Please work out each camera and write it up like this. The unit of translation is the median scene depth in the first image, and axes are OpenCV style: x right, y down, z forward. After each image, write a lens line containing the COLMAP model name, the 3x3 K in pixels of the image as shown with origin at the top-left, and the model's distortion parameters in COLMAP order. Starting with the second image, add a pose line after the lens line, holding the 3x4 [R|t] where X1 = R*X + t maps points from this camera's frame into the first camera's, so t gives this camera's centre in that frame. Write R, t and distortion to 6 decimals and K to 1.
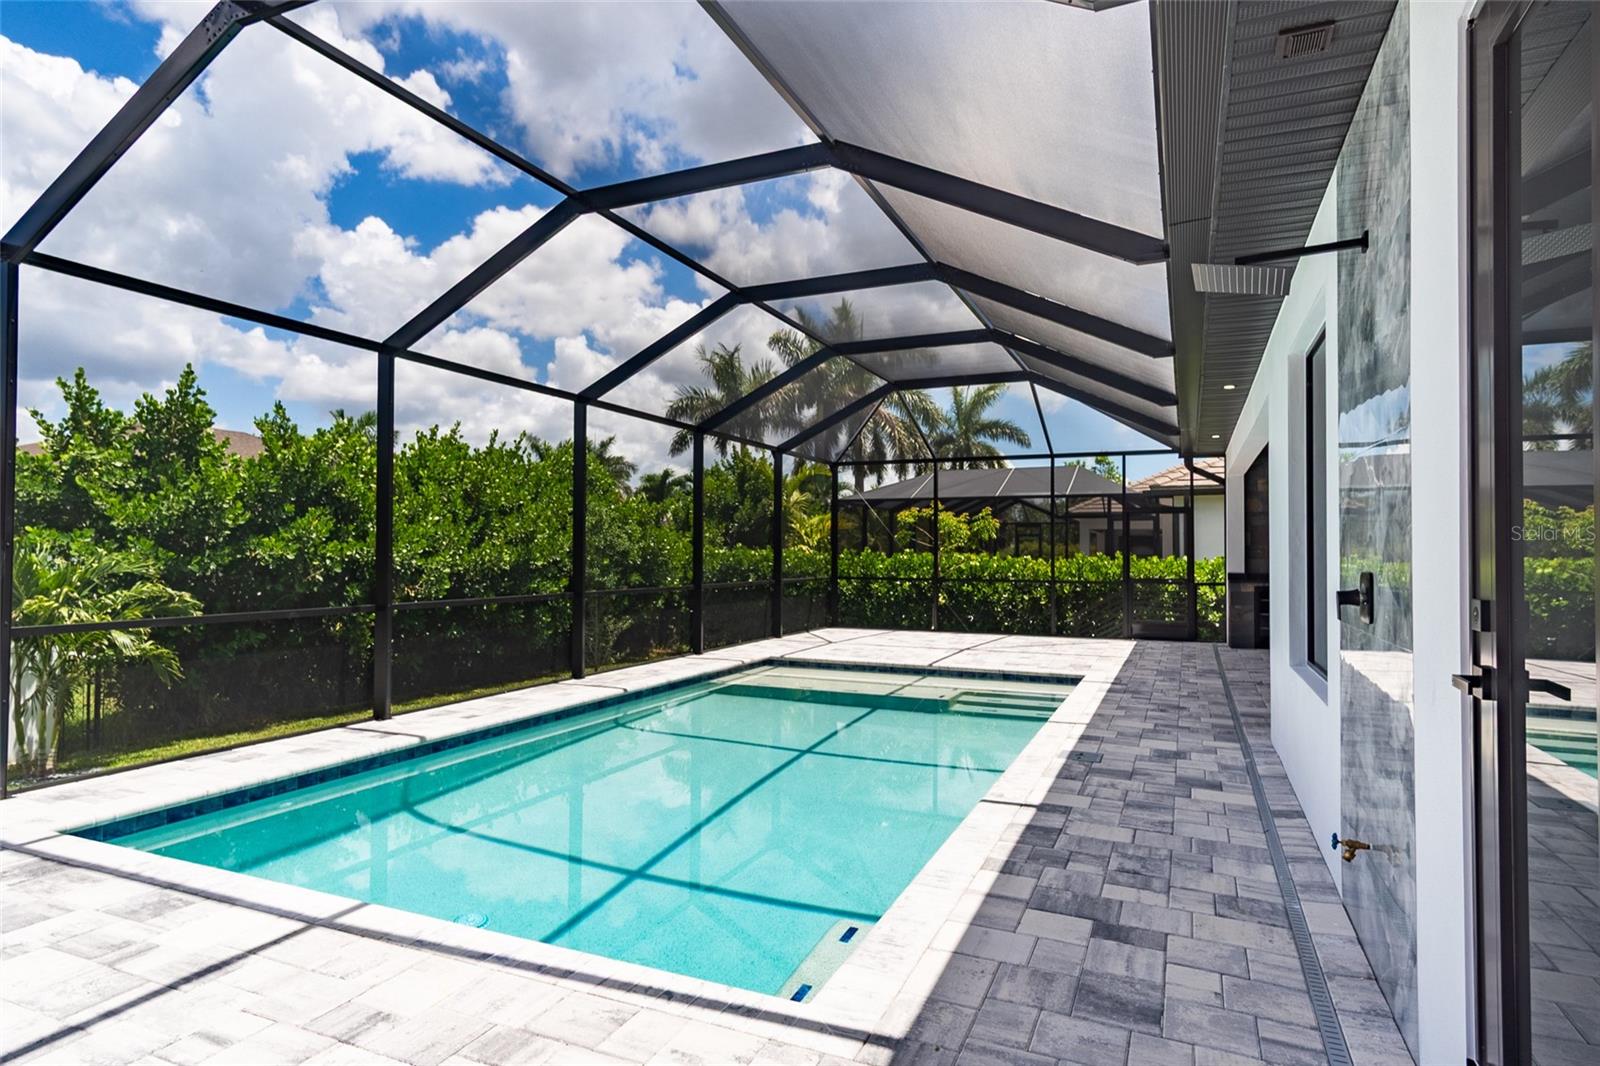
lens RADIAL K [[887.1, 0, 788.2], [0, 887.1, 533.6], [0, 0, 1]] dist [0.009831, 0.000803]
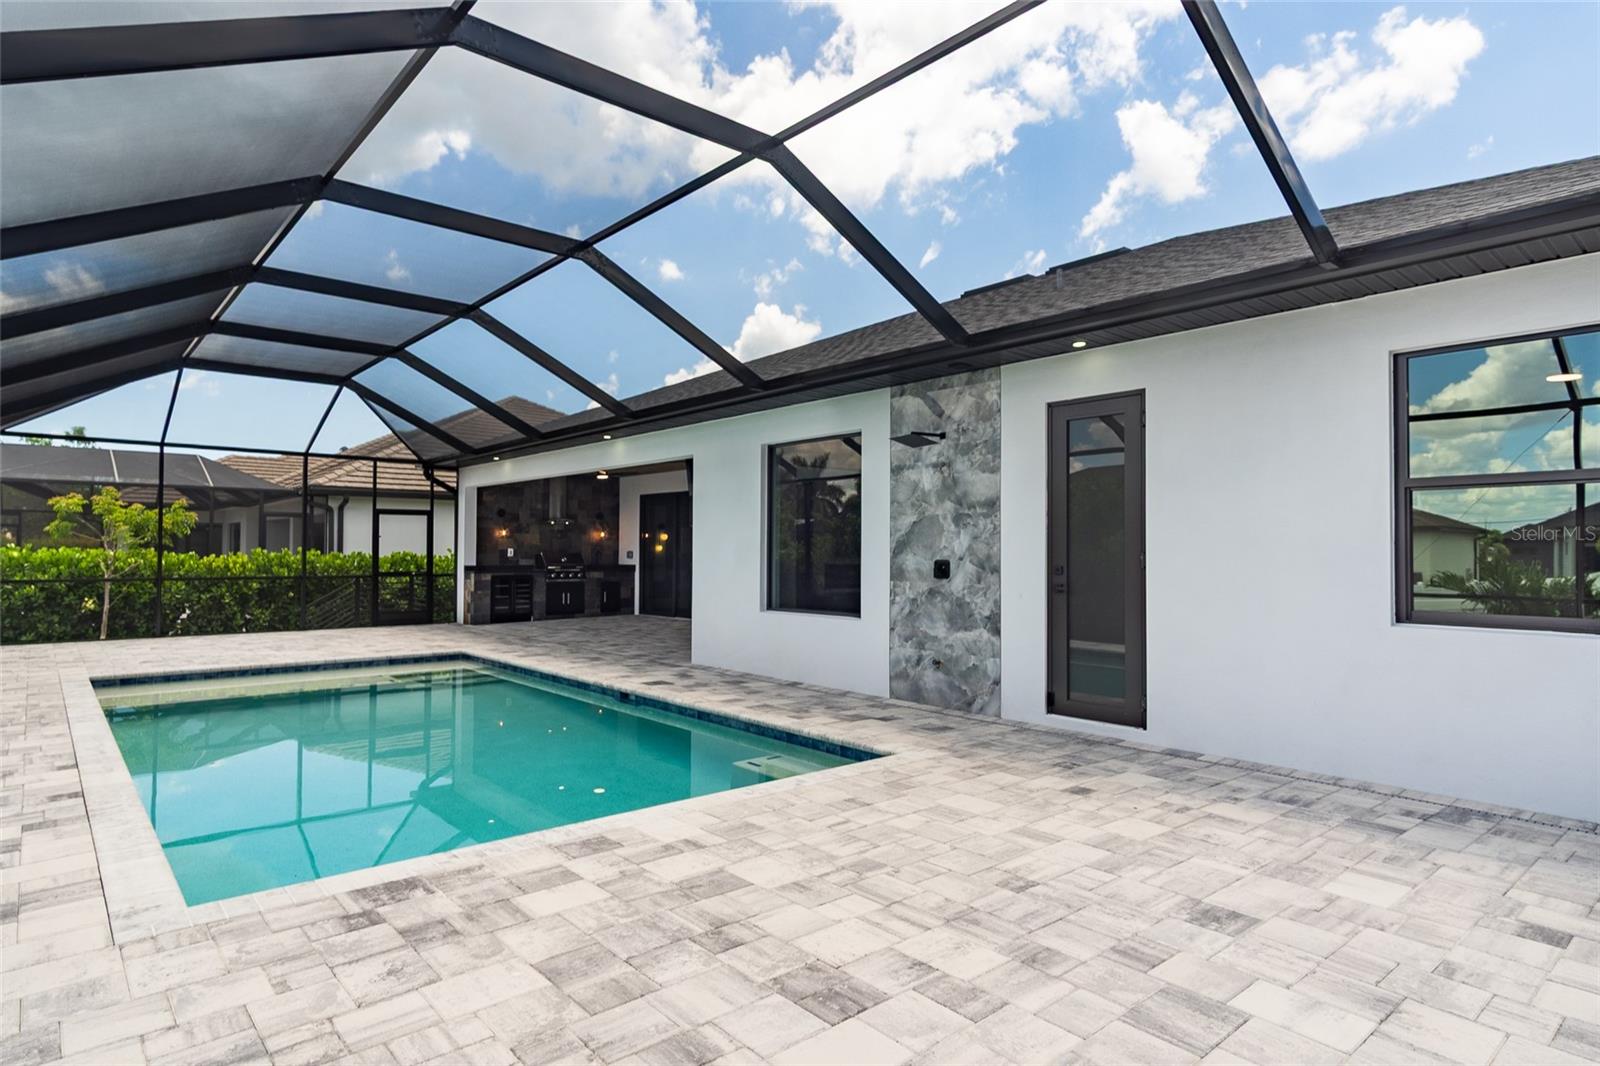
lens RADIAL K [[870.6, 0, 789.4], [0, 870.6, 532.6], [0, 0, 1]] dist [0.008825, -0.000769]
pose [[0.424001, 0.017609, 0.905491, -0.486573], [-0.021770, 0.999720, -0.009248, -0.000957], [-0.905400, -0.015791, 0.424265, 0.075099]]
